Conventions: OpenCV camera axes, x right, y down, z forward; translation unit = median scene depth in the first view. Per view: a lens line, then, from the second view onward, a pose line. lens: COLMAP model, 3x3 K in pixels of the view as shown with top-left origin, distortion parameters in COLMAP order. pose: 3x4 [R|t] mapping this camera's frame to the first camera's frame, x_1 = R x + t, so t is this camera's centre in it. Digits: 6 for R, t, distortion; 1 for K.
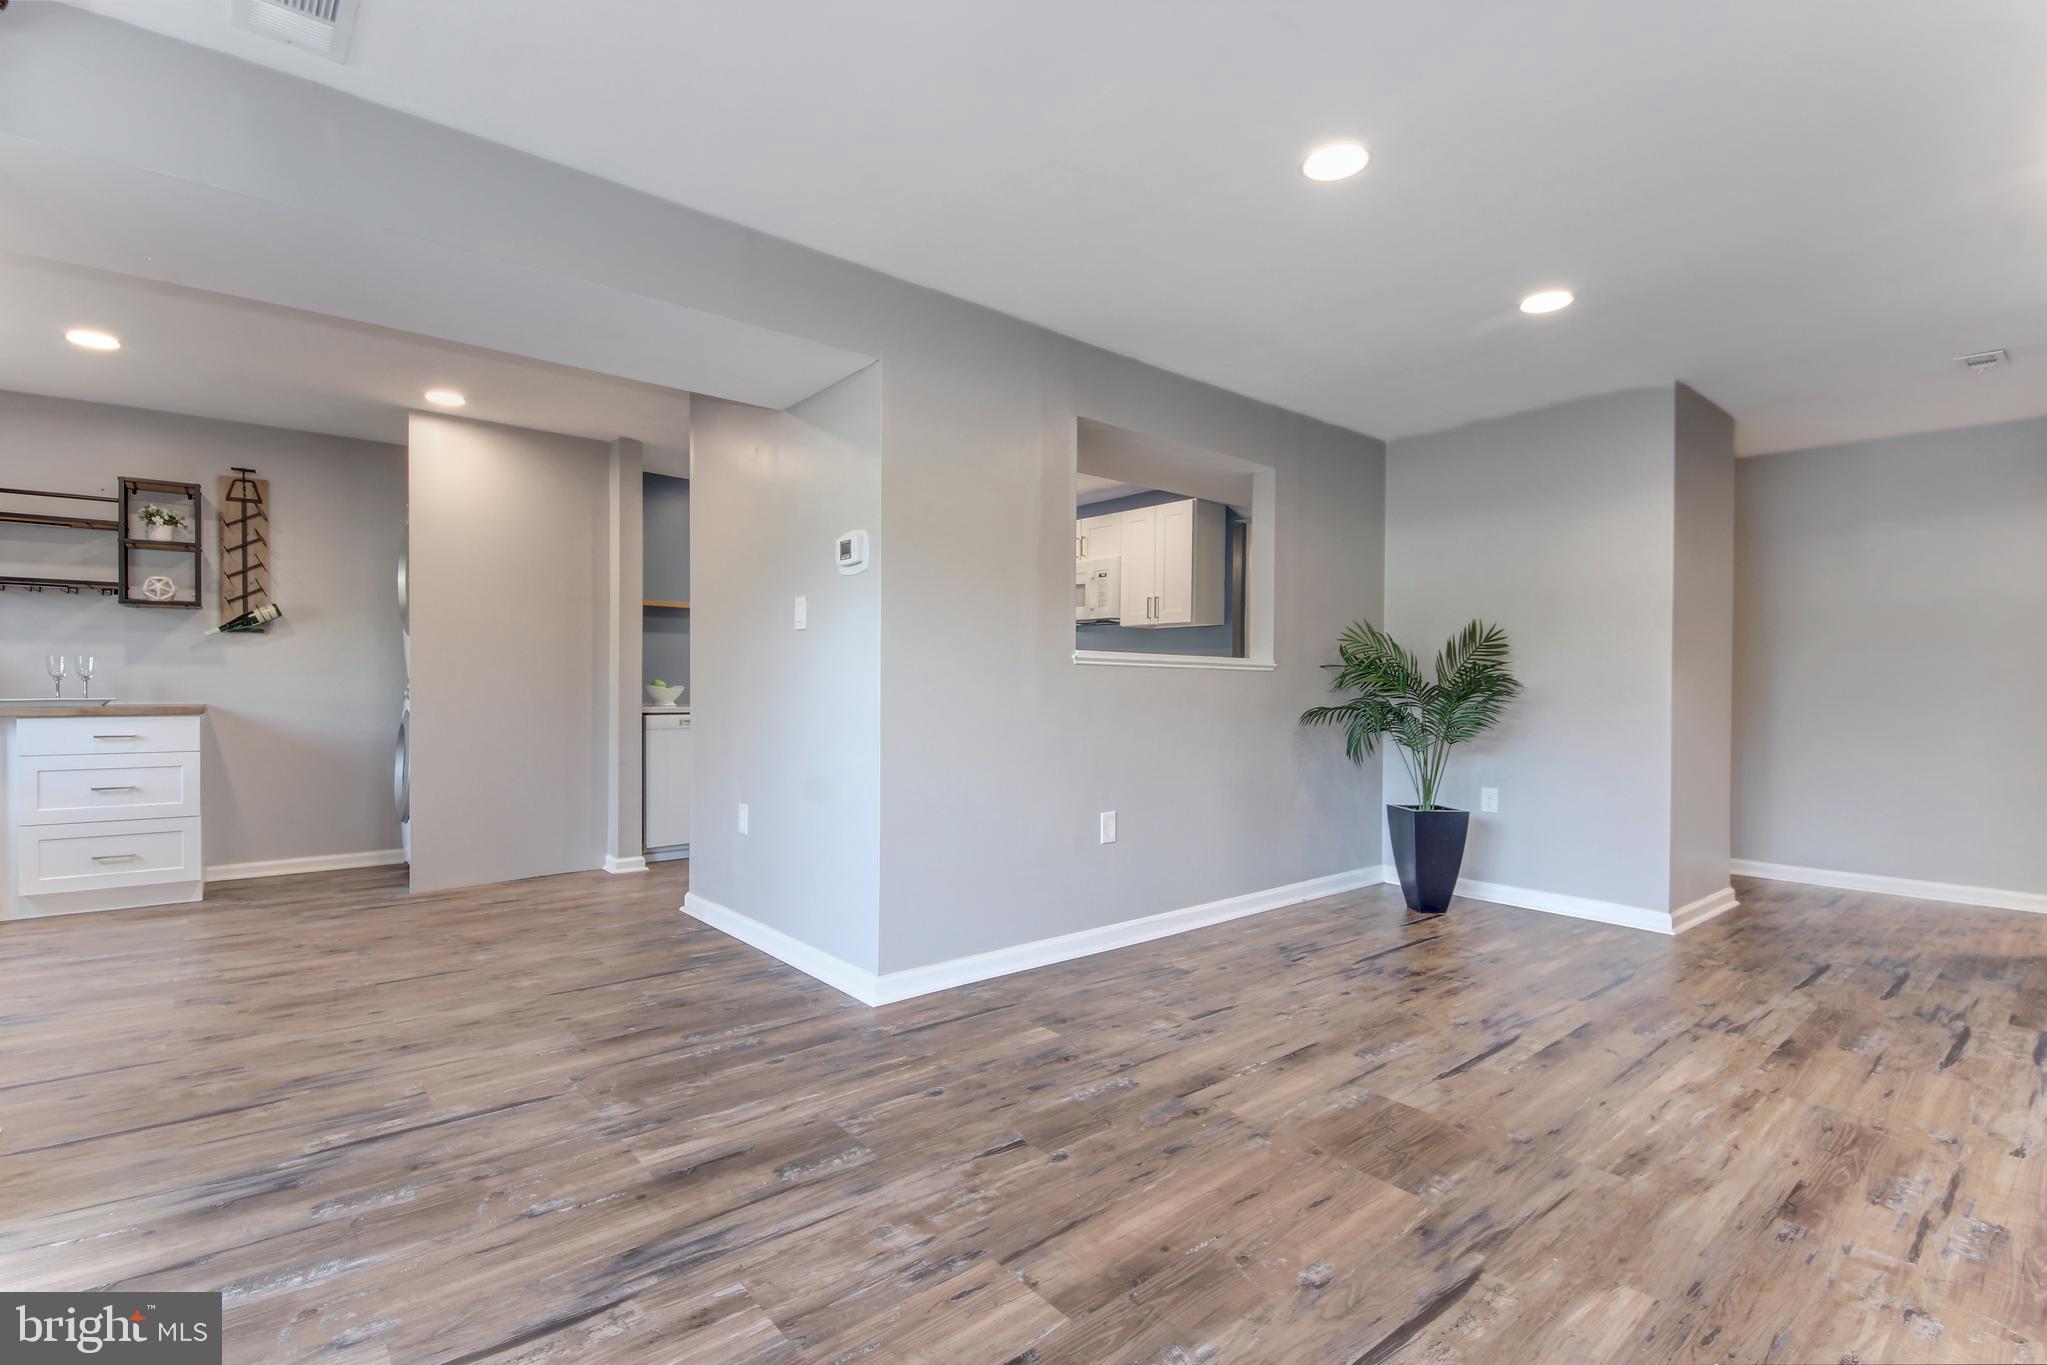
lens RADIAL K [[937.8, 0, 1013.1], [0, 937.8, 683.8], [0, 0, 1]] dist [0.031438, -0.025289]
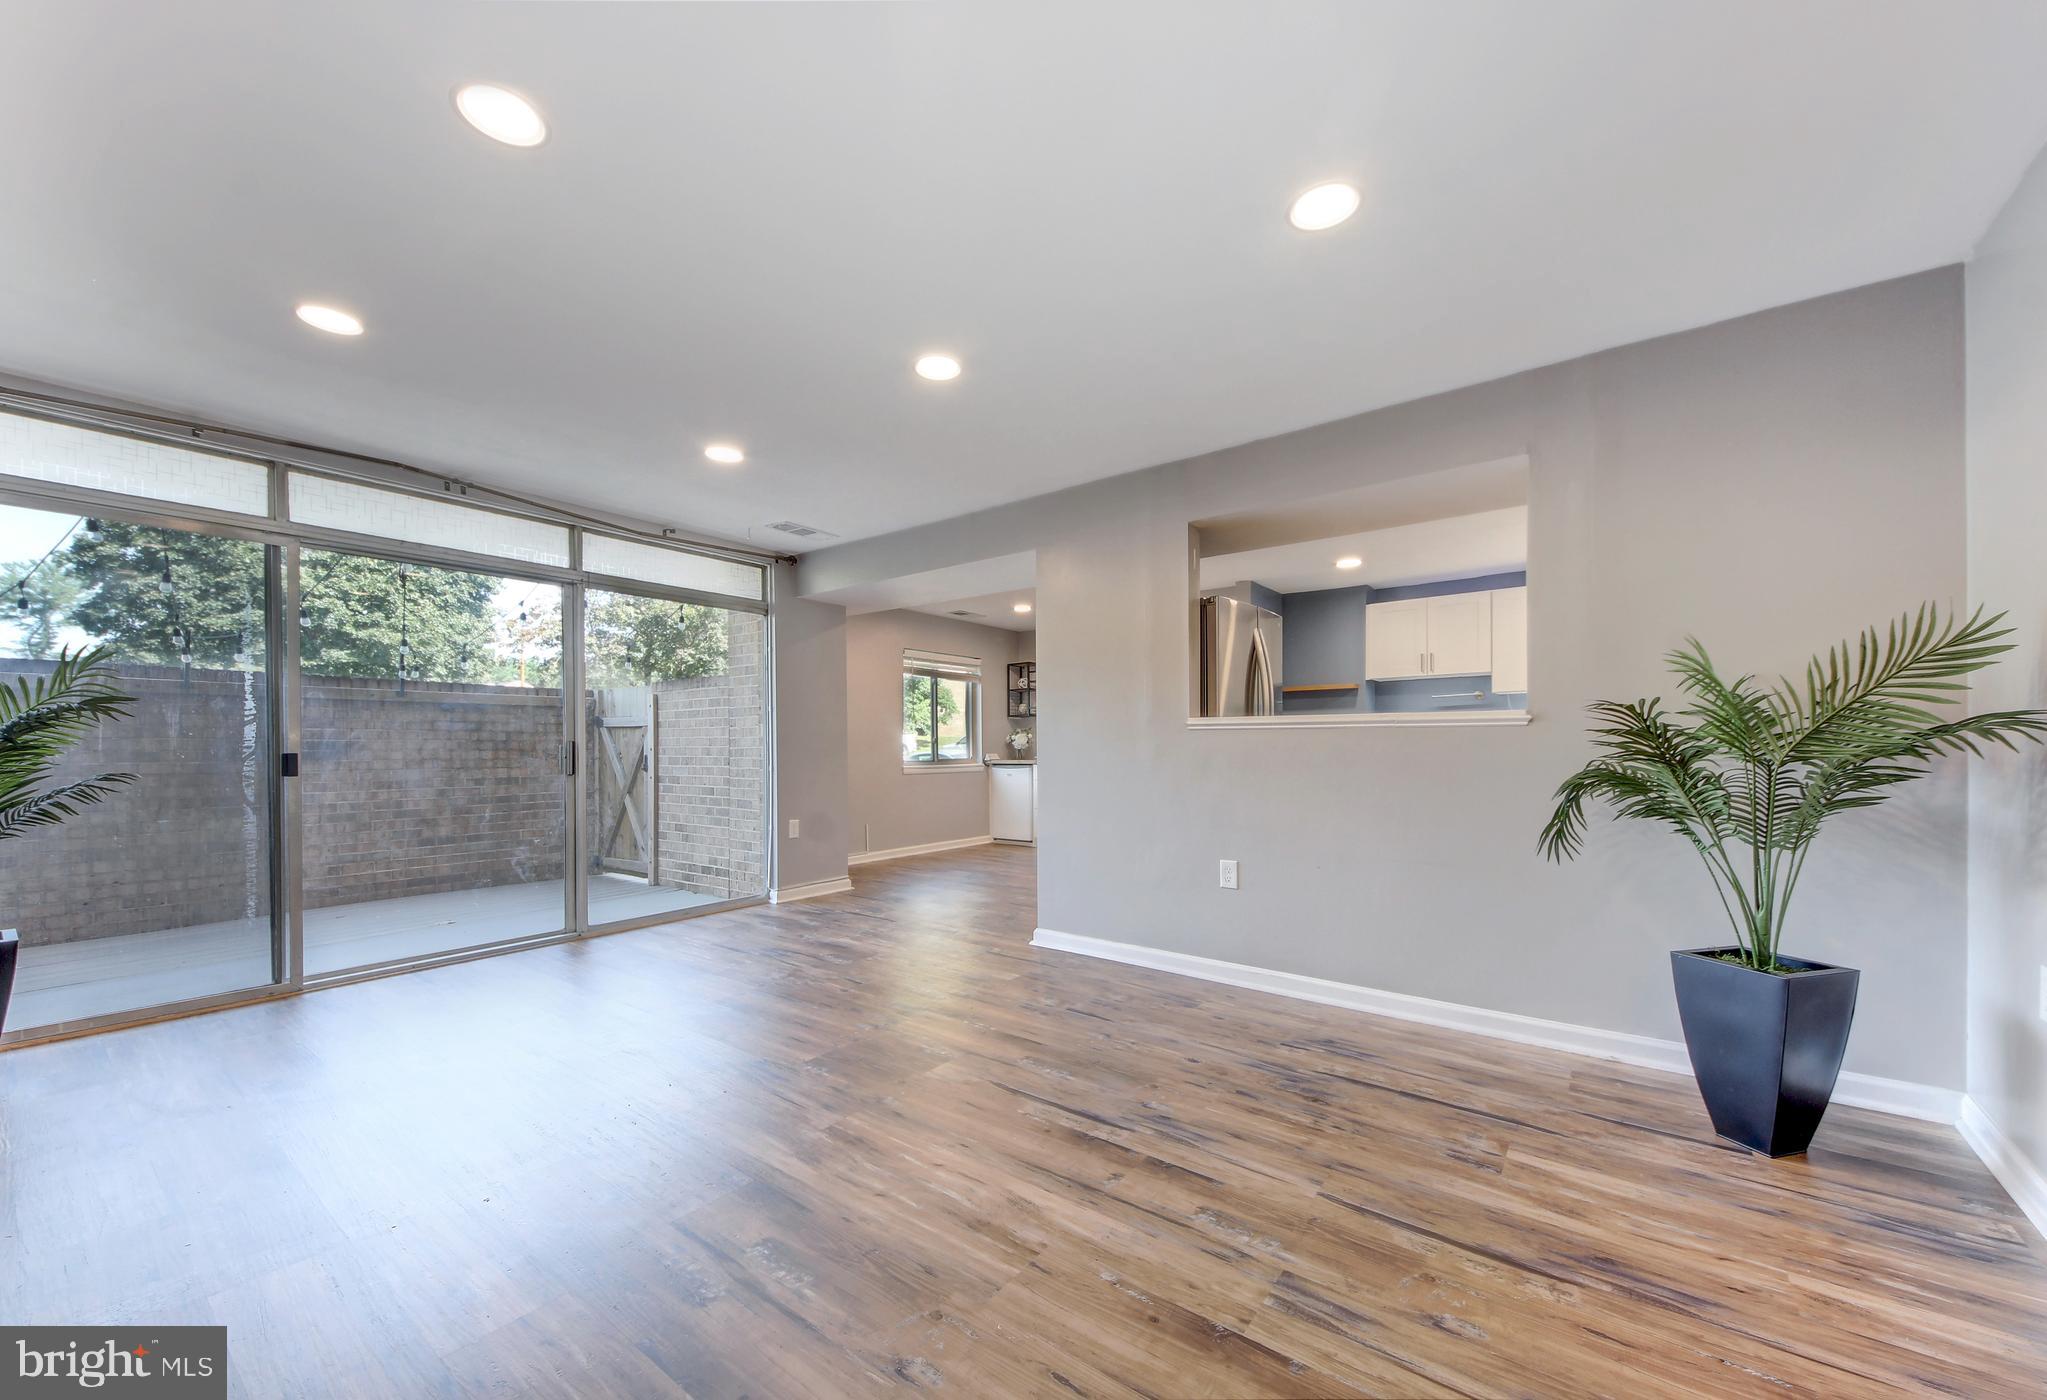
lens RADIAL K [[743.4, 0, 1017.3], [0, 743.4, 734.7], [0, 0, 1]] dist [0.022692, -0.000044]
pose [[0.236715, -0.024783, -0.971263, 1.061585], [0.006275, 0.999693, -0.023979, 0.005732], [0.971559, -0.000419, 0.236797, 0.628720]]
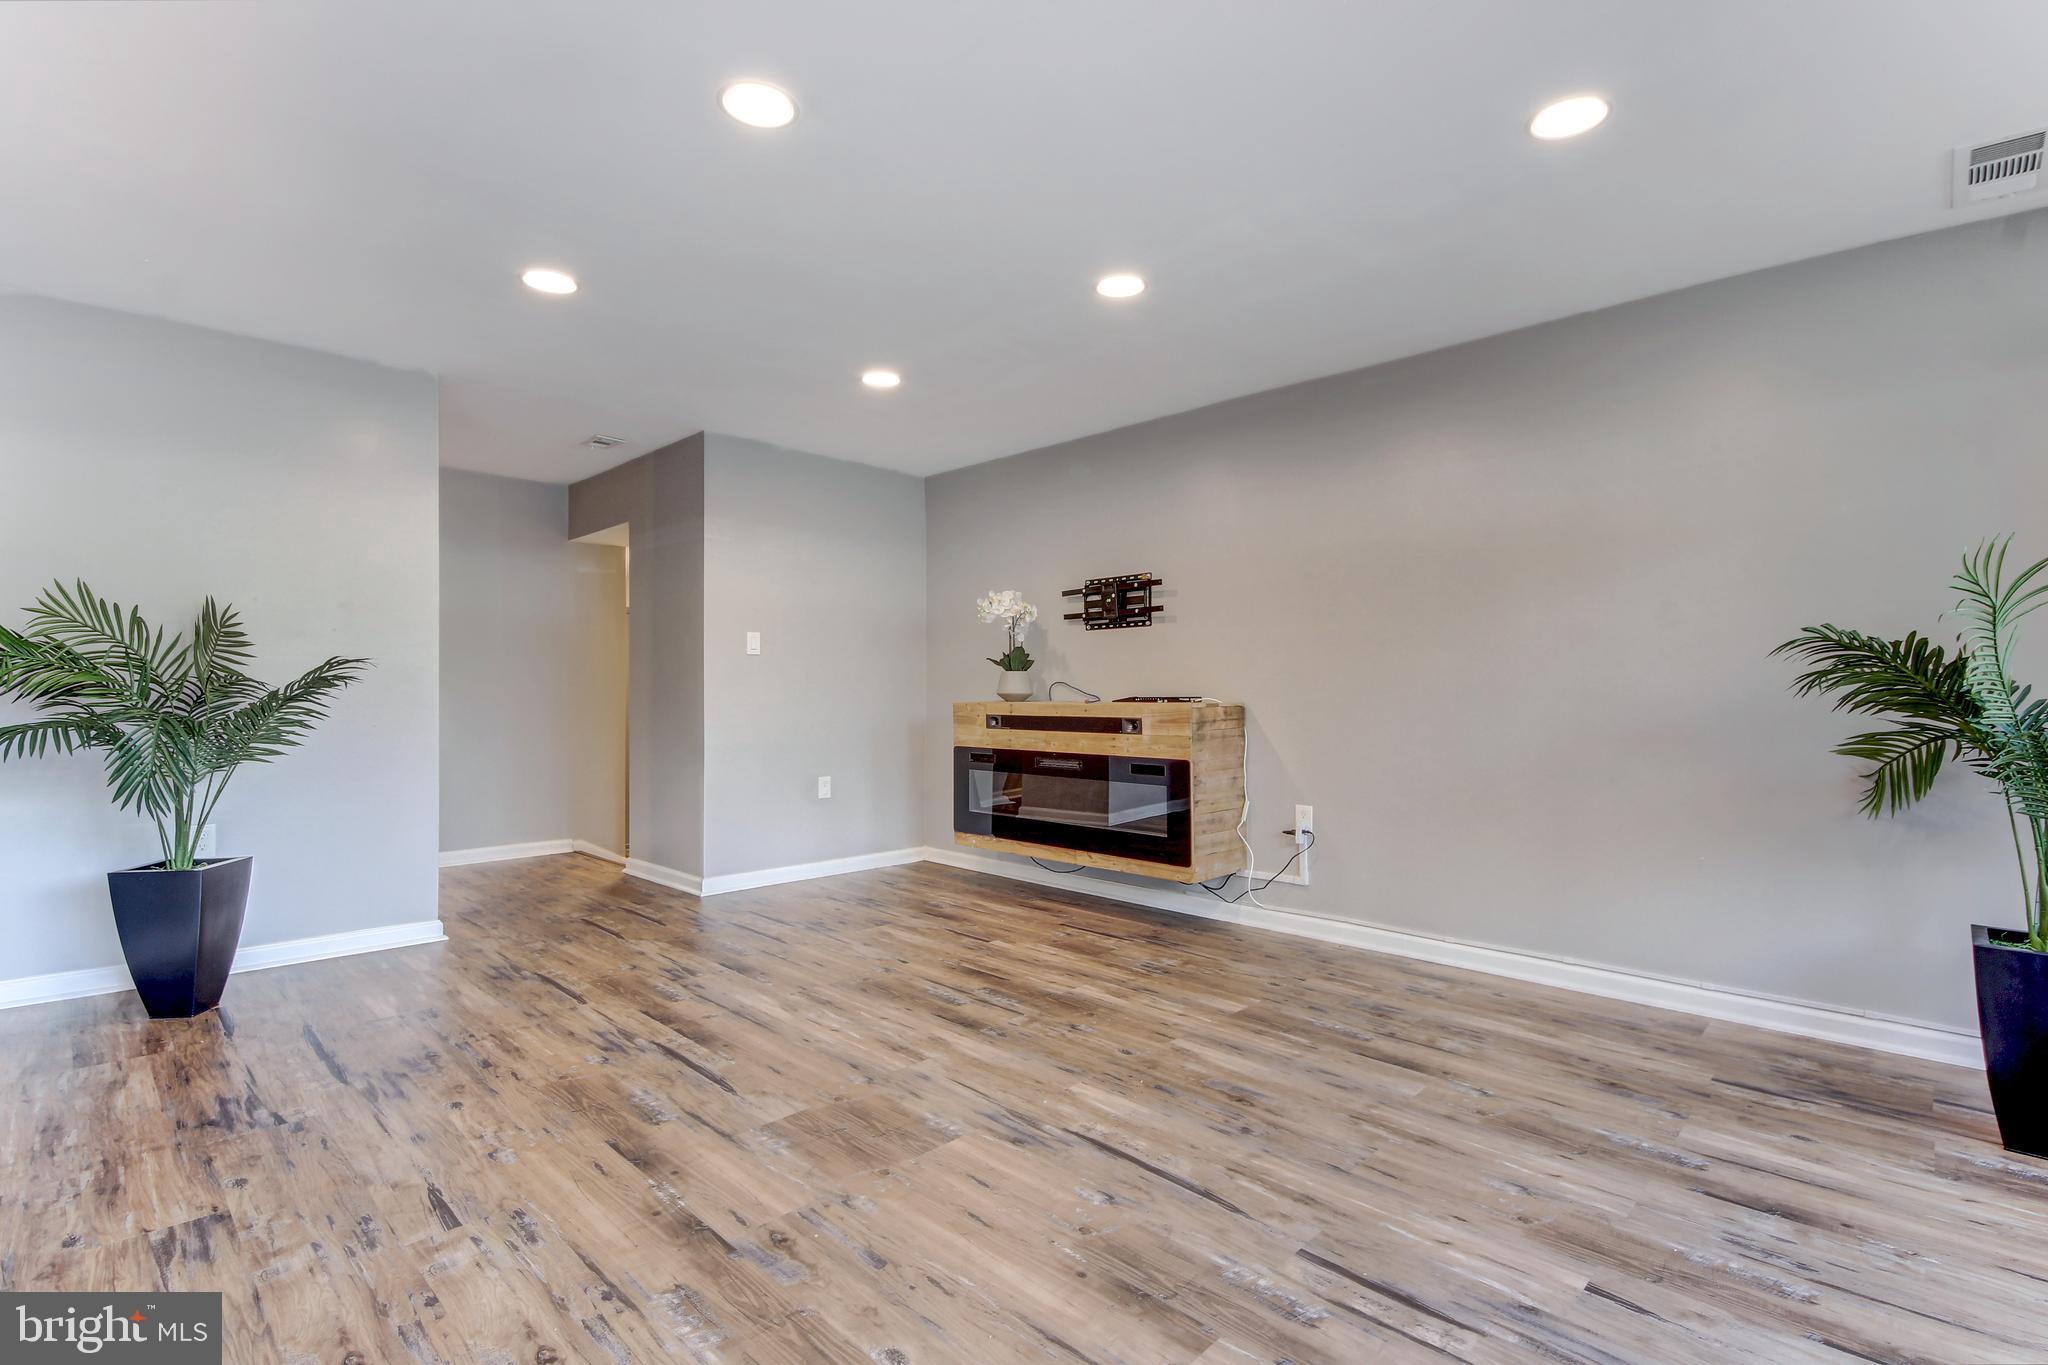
lens RADIAL K [[938.3, 0, 1013.6], [0, 938.3, 683.8], [0, 0, 1]] dist [0.031438, -0.025289]
pose [[-0.103255, -0.001217, 0.994654, -0.434337], [-0.005822, 0.999983, 0.000619, -0.008514], [-0.994638, -0.005727, -0.103261, 0.631773]]
